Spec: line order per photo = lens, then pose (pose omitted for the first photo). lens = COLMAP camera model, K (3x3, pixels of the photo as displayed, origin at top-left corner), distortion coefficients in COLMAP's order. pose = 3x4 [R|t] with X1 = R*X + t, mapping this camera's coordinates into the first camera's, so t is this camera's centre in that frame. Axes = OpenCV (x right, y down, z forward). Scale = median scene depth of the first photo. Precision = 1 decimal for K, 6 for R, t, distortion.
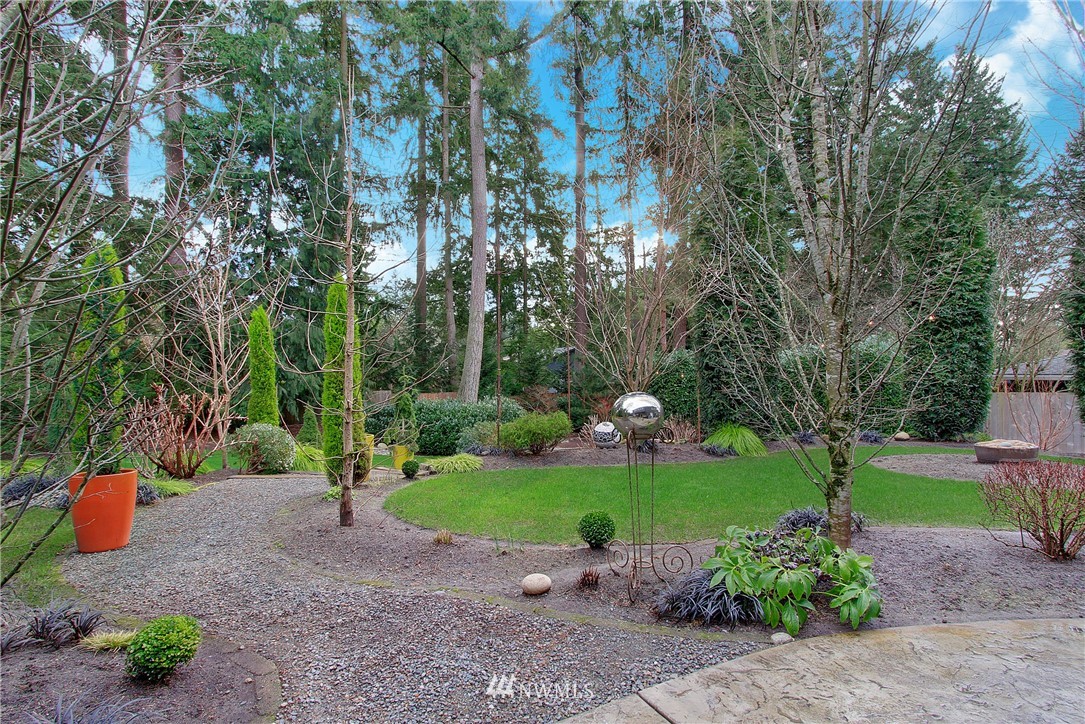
lens RADIAL K [[521.5, 0, 545.3], [0, 521.5, 366.6], [0, 0, 1]] dist [-0.002828, -0.000635]
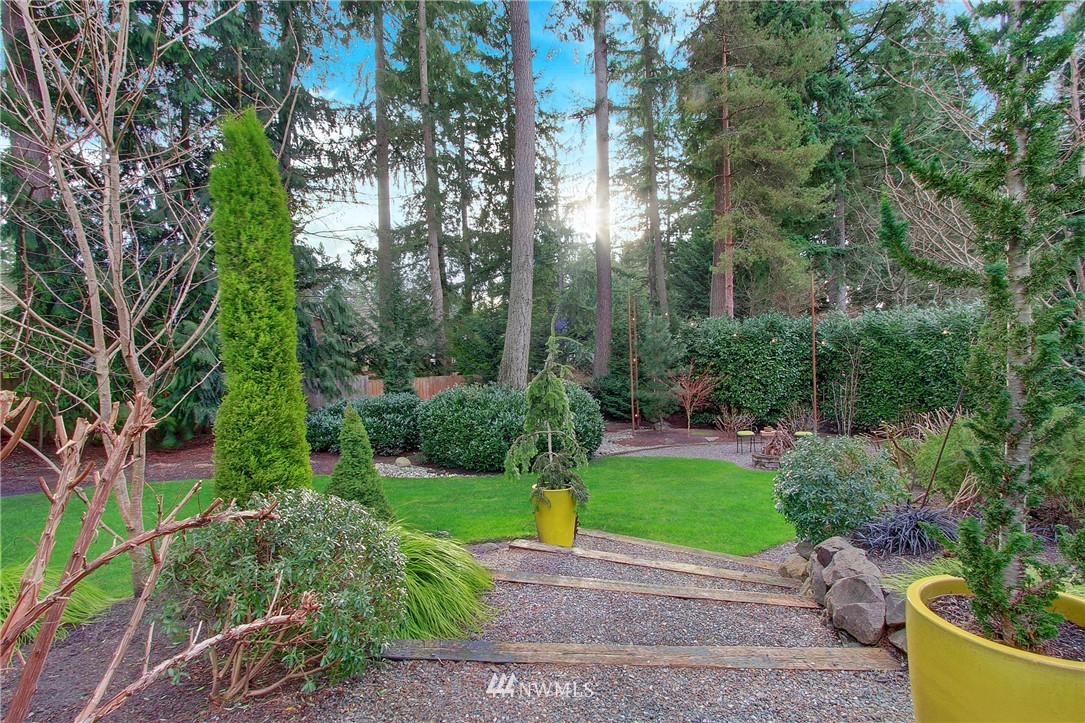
lens RADIAL K [[521.5, 0, 543.8], [0, 521.5, 363.0], [0, 0, 1]] dist [-0.002828, -0.000635]
pose [[0.991438, -0.025358, 0.128095, -0.128880], [0.021756, 0.999330, 0.029444, 0.010239], [-0.128756, -0.026405, 0.991325, 0.207168]]
